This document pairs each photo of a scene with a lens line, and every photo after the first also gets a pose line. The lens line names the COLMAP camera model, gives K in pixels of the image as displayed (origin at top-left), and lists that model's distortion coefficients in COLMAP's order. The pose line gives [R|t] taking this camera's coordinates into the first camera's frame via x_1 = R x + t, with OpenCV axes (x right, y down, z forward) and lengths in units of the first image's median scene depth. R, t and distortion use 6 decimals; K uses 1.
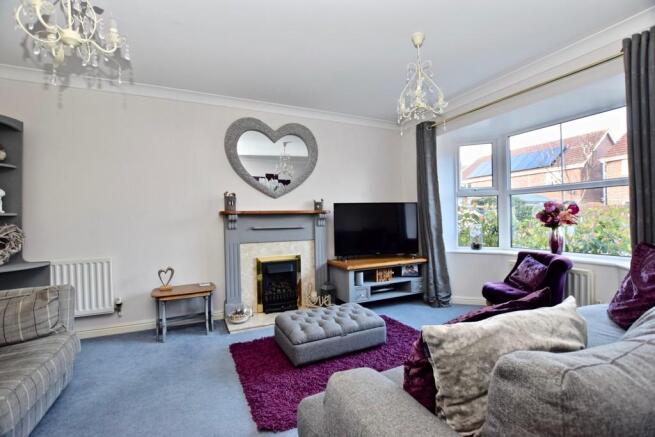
lens RADIAL K [[296.0, 0, 330.2], [0, 296.0, 216.1], [0, 0, 1]] dist [-0.001835, -0.000192]
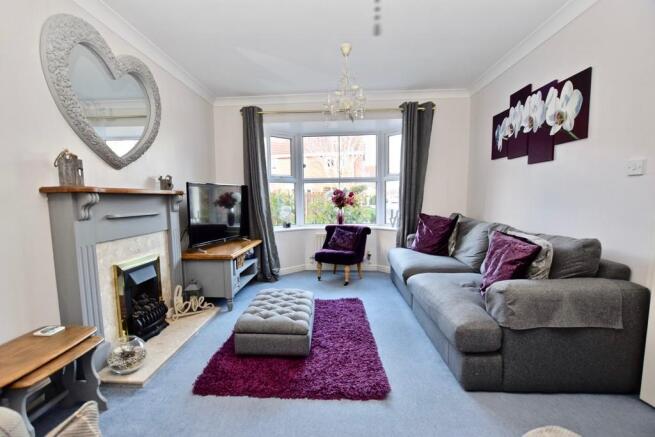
lens RADIAL K [[296.0, 0, 330.2], [0, 296.0, 216.1], [0, 0, 1]] dist [-0.001835, -0.000192]
pose [[0.522191, -0.043004, 0.851744, -0.478808], [-0.000607, 0.998709, 0.050797, 0.006884], [-0.852829, -0.027043, 0.521490, 0.261955]]
